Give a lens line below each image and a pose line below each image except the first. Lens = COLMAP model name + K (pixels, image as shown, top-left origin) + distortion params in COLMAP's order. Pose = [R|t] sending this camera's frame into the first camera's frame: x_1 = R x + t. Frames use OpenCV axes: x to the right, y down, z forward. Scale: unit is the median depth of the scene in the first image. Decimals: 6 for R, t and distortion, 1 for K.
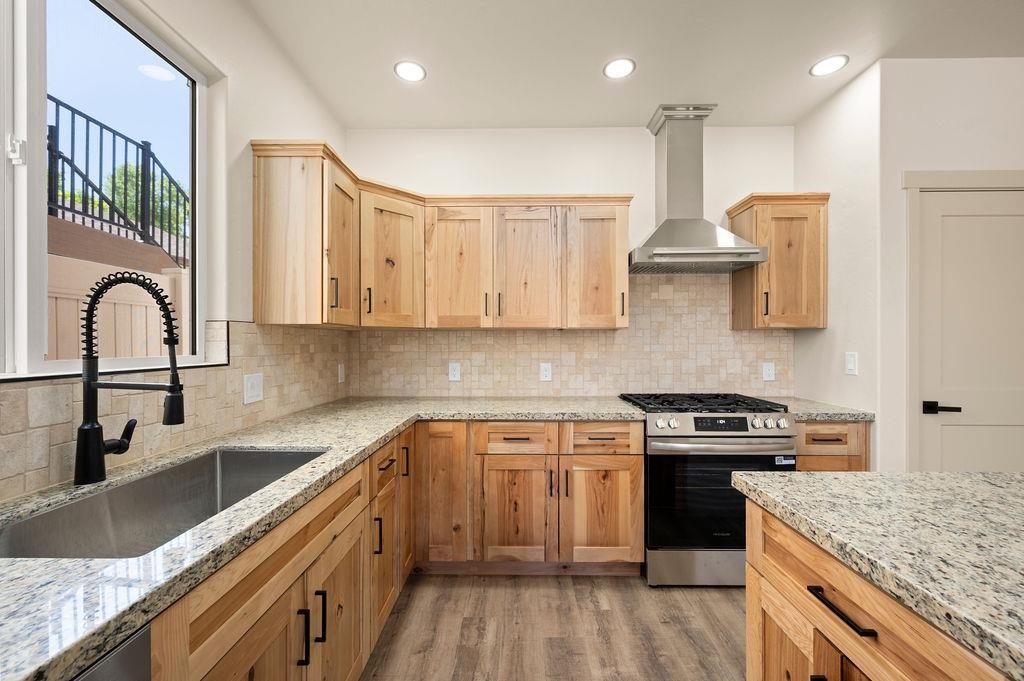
lens RADIAL K [[409.2, 0, 512.0], [0, 409.2, 340.5], [0, 0, 1]] dist [0.002095, -0.000071]
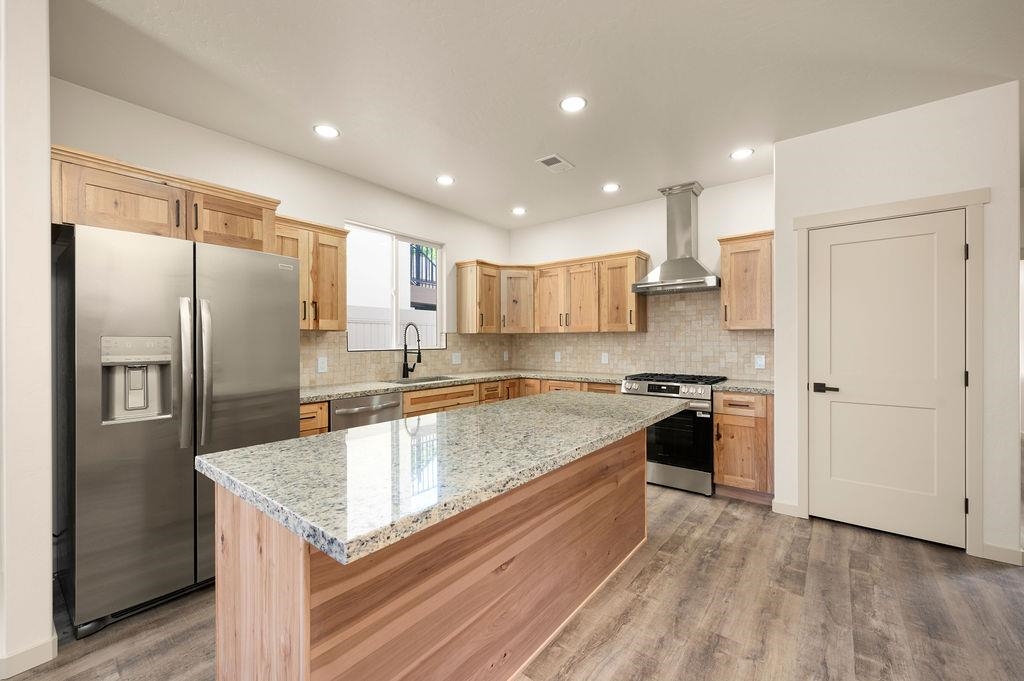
lens RADIAL K [[409.2, 0, 512.0], [0, 409.2, 340.5], [0, 0, 1]] dist [0.002095, -0.000071]
pose [[0.790070, -0.001942, -0.613013, 0.982399], [0.006129, 0.999970, 0.004731, -0.005657], [0.612985, -0.007496, 0.790059, -0.657466]]
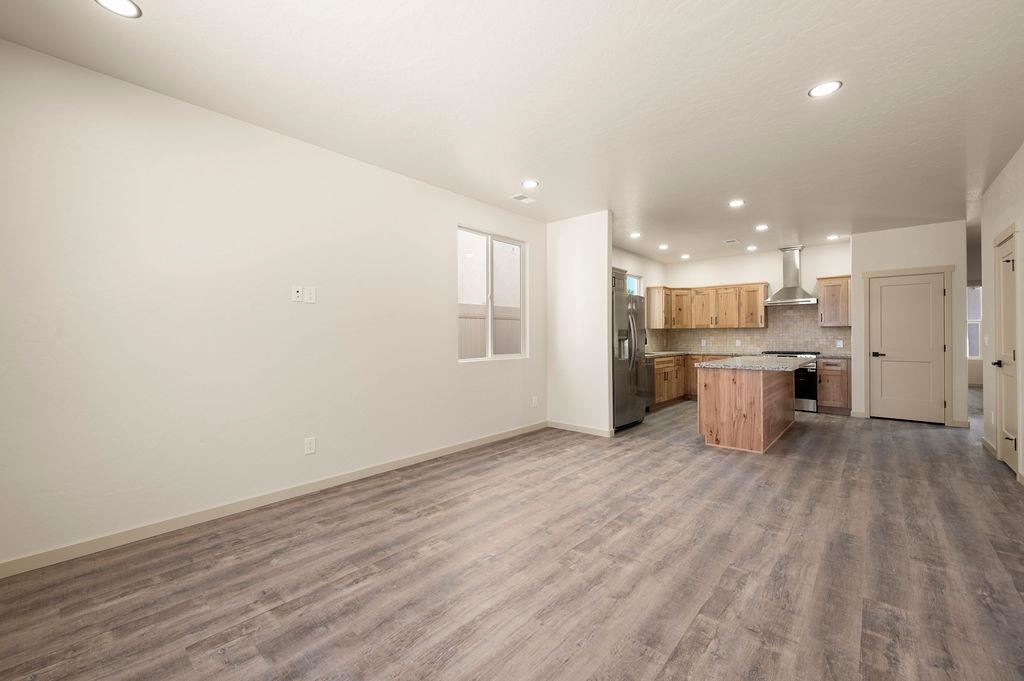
lens RADIAL K [[409.2, 0, 512.0], [0, 409.2, 340.5], [0, 0, 1]] dist [0.002095, -0.000071]
pose [[0.759427, 0.003273, -0.650585, 0.894308], [0.007281, 0.999882, 0.013529, 0.010837], [0.650552, -0.015011, 0.759313, -2.608978]]
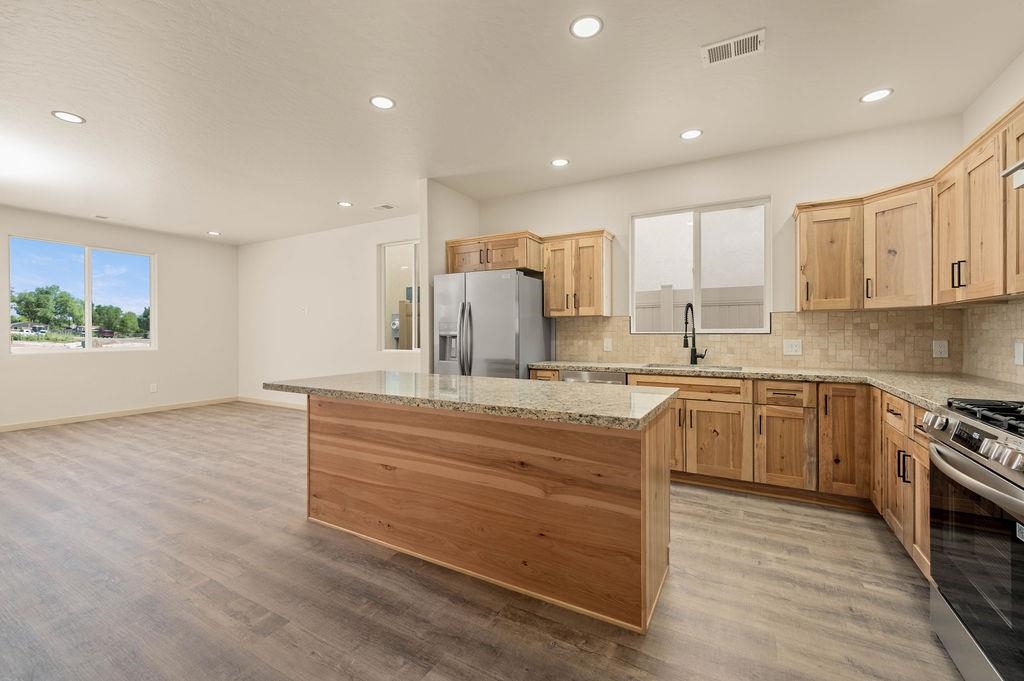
lens RADIAL K [[409.2, 0, 512.0], [0, 409.2, 340.5], [0, 0, 1]] dist [0.002095, -0.000071]
pose [[-0.484481, 0.018357, -0.874609, 1.302174], [0.007549, 0.999830, 0.016803, 0.035336], [0.874769, 0.001538, -0.484538, 0.636047]]
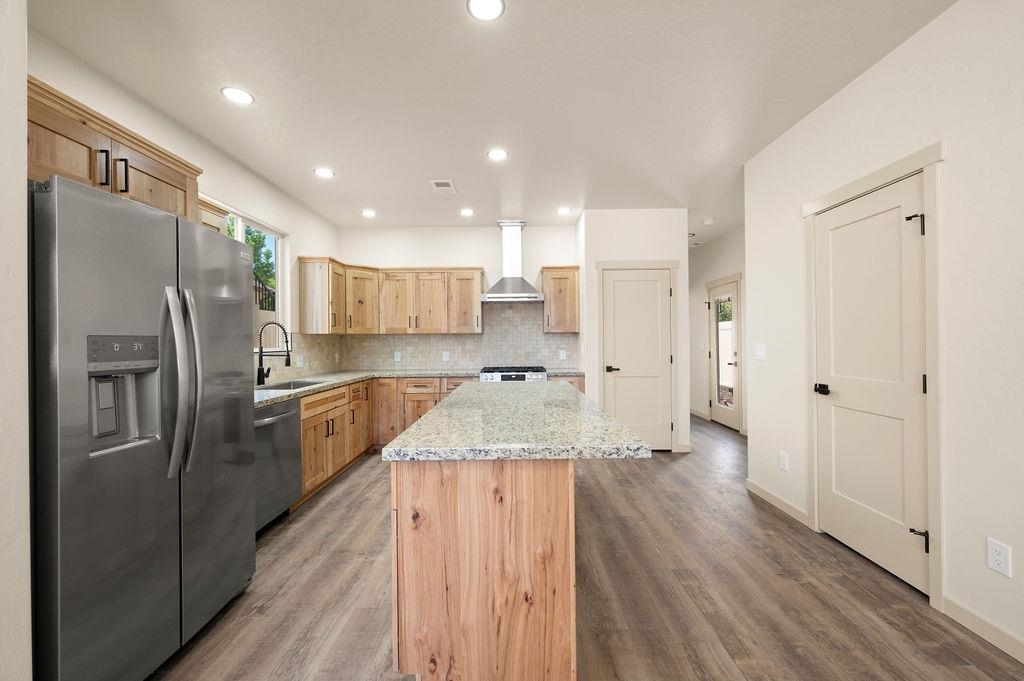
lens RADIAL K [[409.2, 0, 512.0], [0, 409.2, 340.5], [0, 0, 1]] dist [0.002095, -0.000071]
pose [[0.999911, -0.008334, 0.010428, 0.452791], [0.008271, 0.999947, 0.006052, -0.005919], [-0.010478, -0.005965, 0.999927, -1.097176]]
